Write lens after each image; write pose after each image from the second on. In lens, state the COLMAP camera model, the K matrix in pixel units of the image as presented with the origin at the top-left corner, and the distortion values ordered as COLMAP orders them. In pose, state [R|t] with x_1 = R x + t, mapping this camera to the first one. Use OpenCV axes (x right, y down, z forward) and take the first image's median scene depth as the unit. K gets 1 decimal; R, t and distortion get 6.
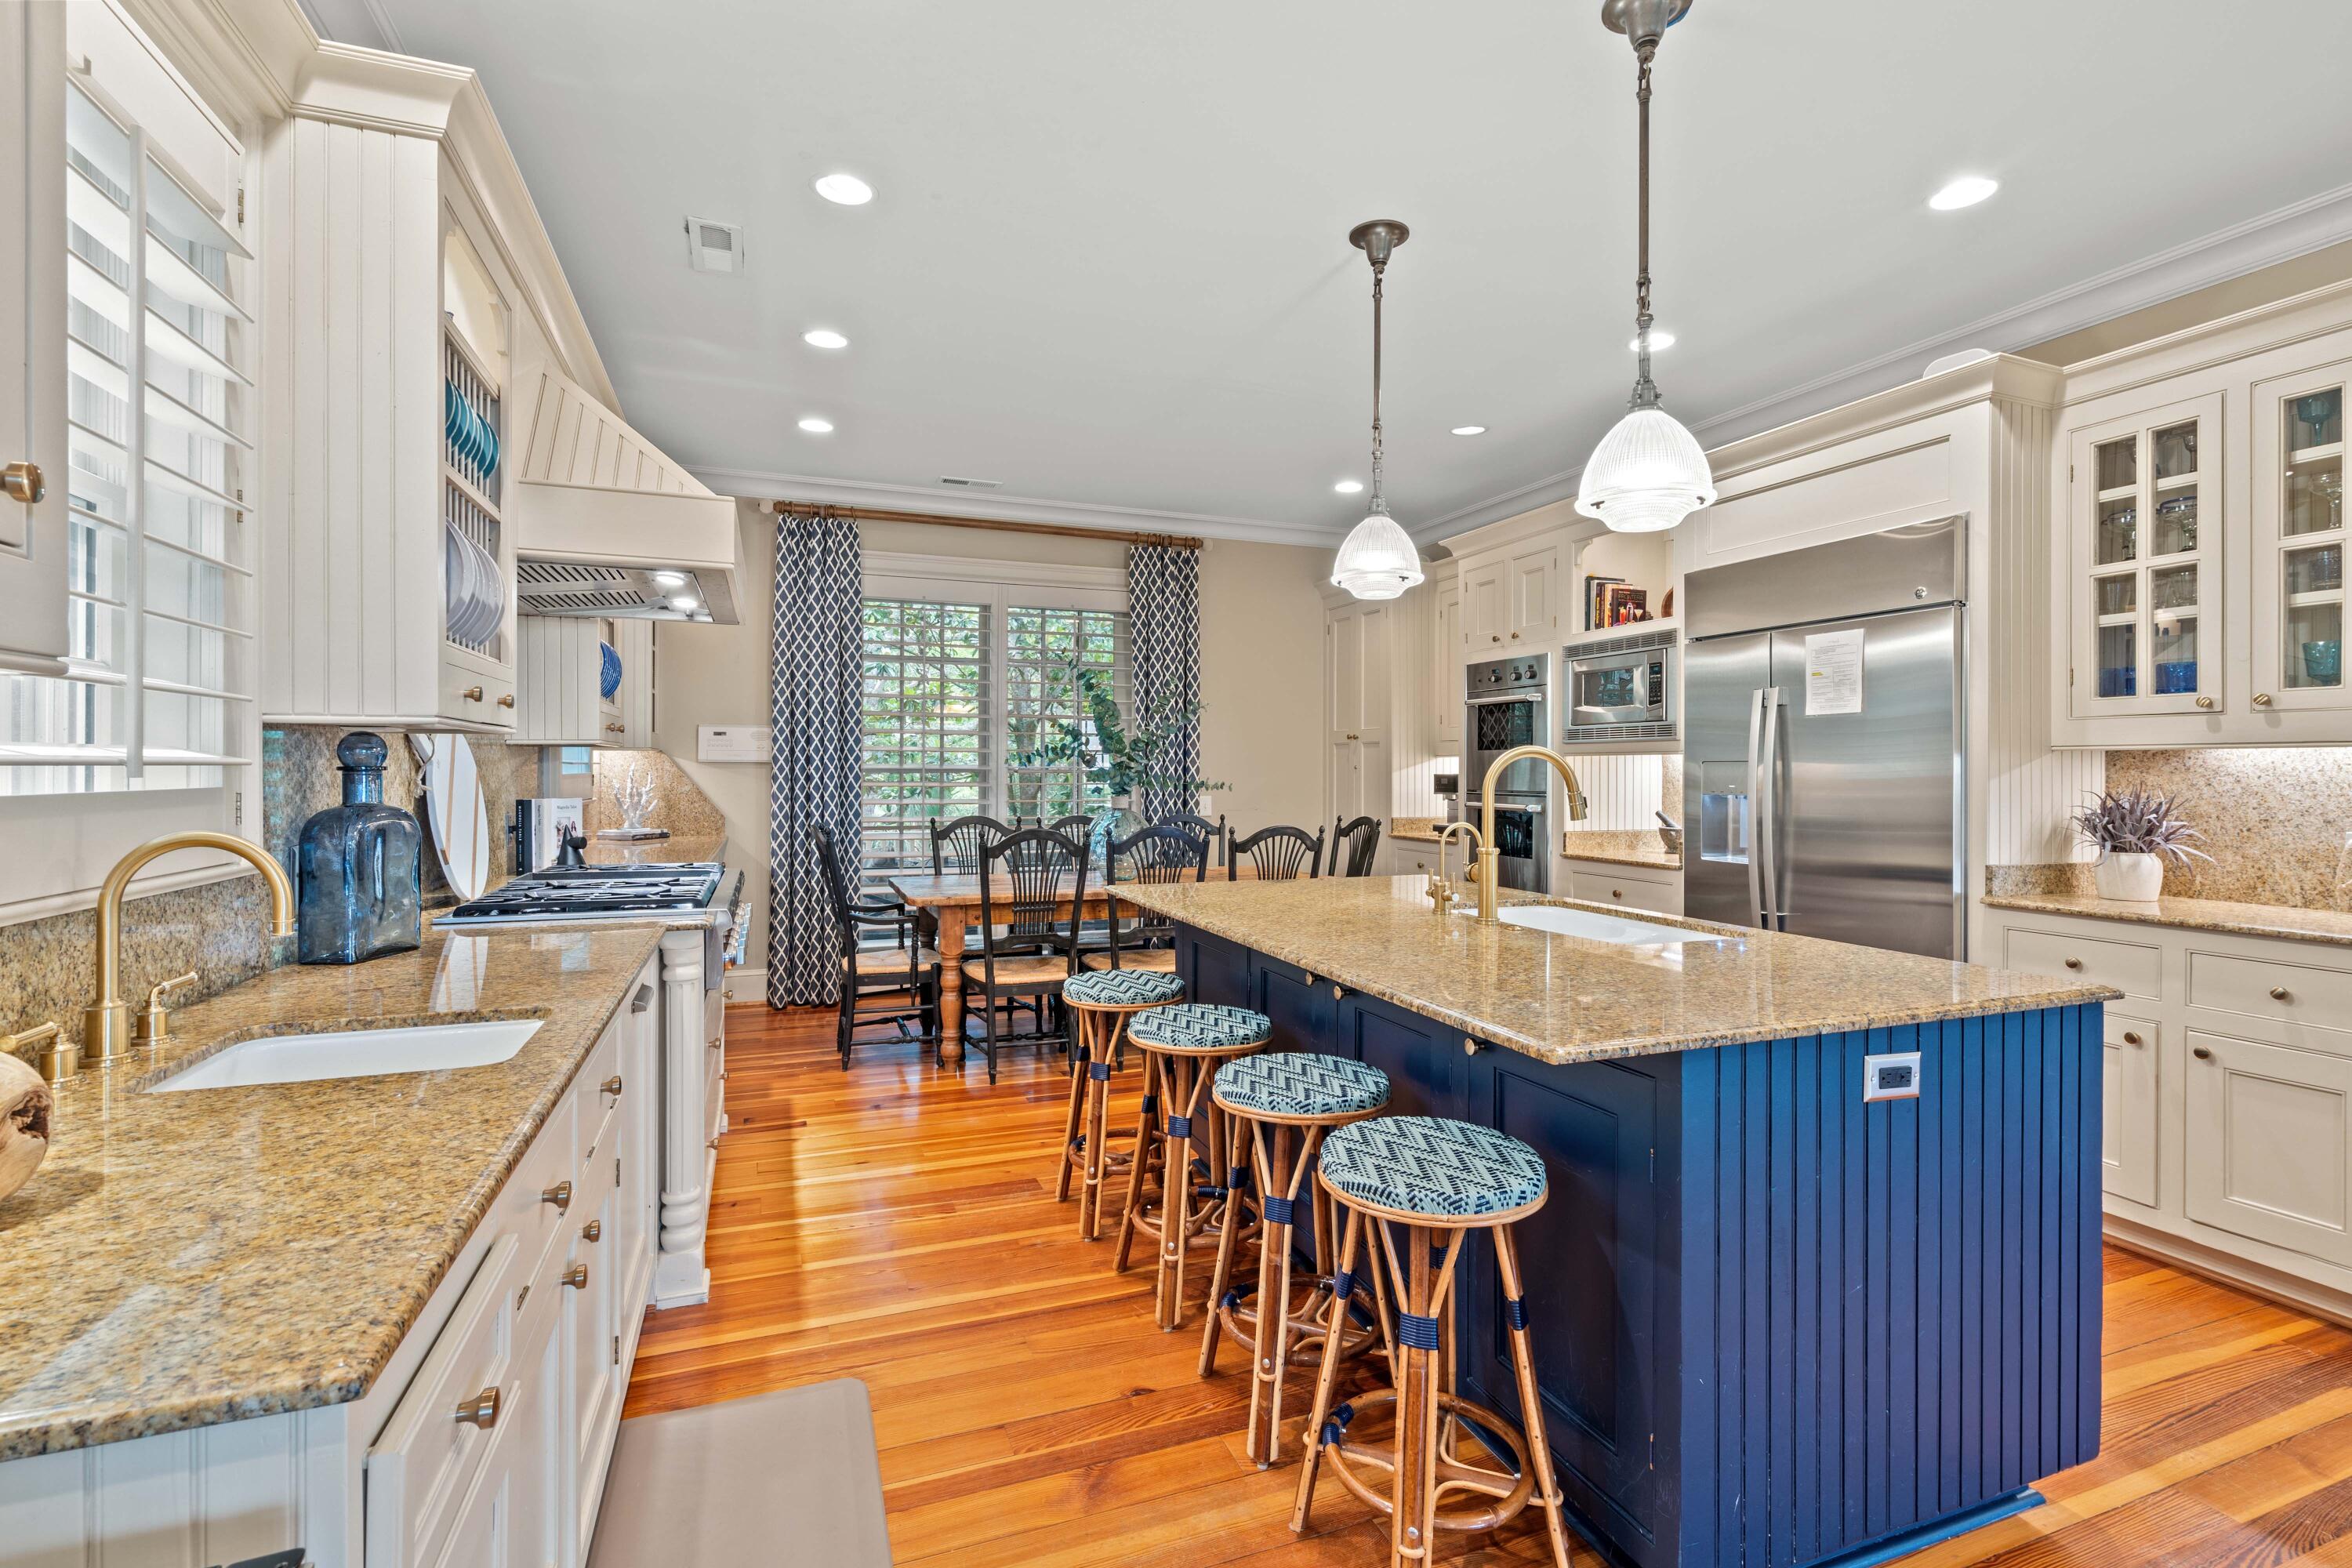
lens RADIAL K [[1080.3, 0, 1180.3], [0, 1080.3, 772.4], [0, 0, 1]] dist [-0.003332, 0.000426]
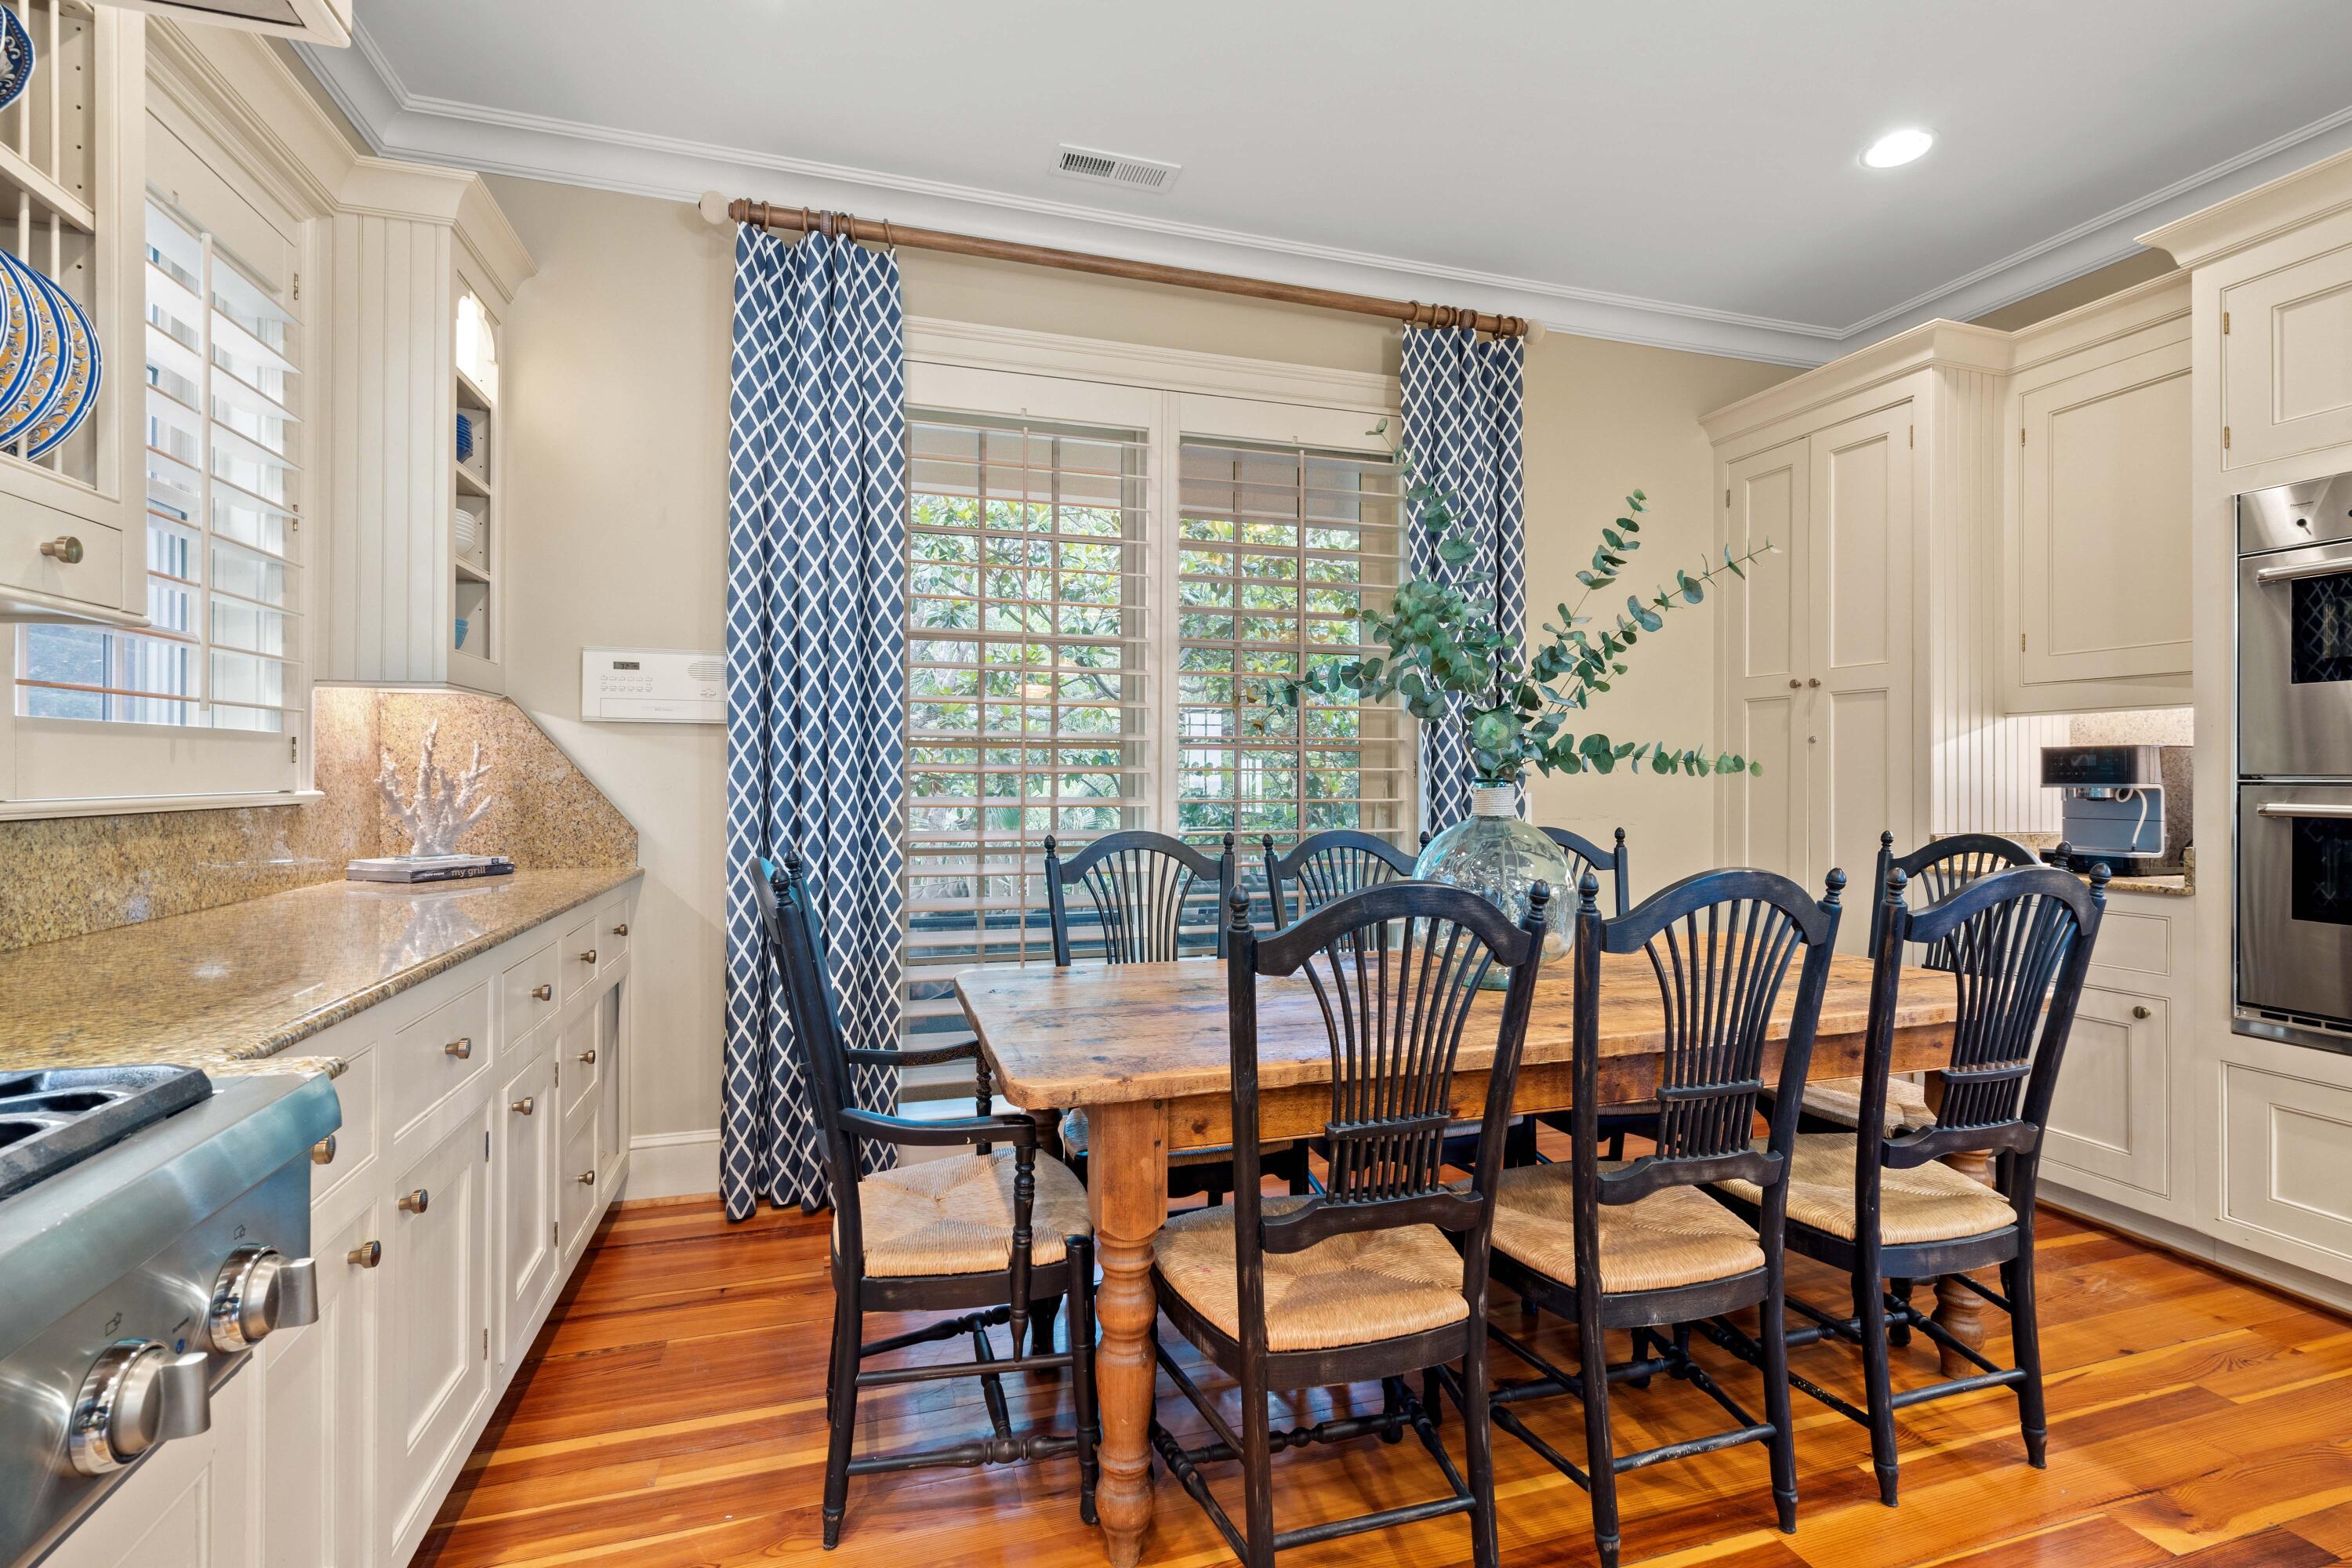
lens RADIAL K [[1080.3, 0, 1185.0], [0, 1080.3, 773.3], [0, 0, 1]] dist [-0.003332, 0.000426]
pose [[0.998200, -0.000094, -0.059976, -0.137330], [-0.000094, 0.999995, -0.003140, 0.016100], [0.059976, 0.003140, 0.998195, 0.518251]]
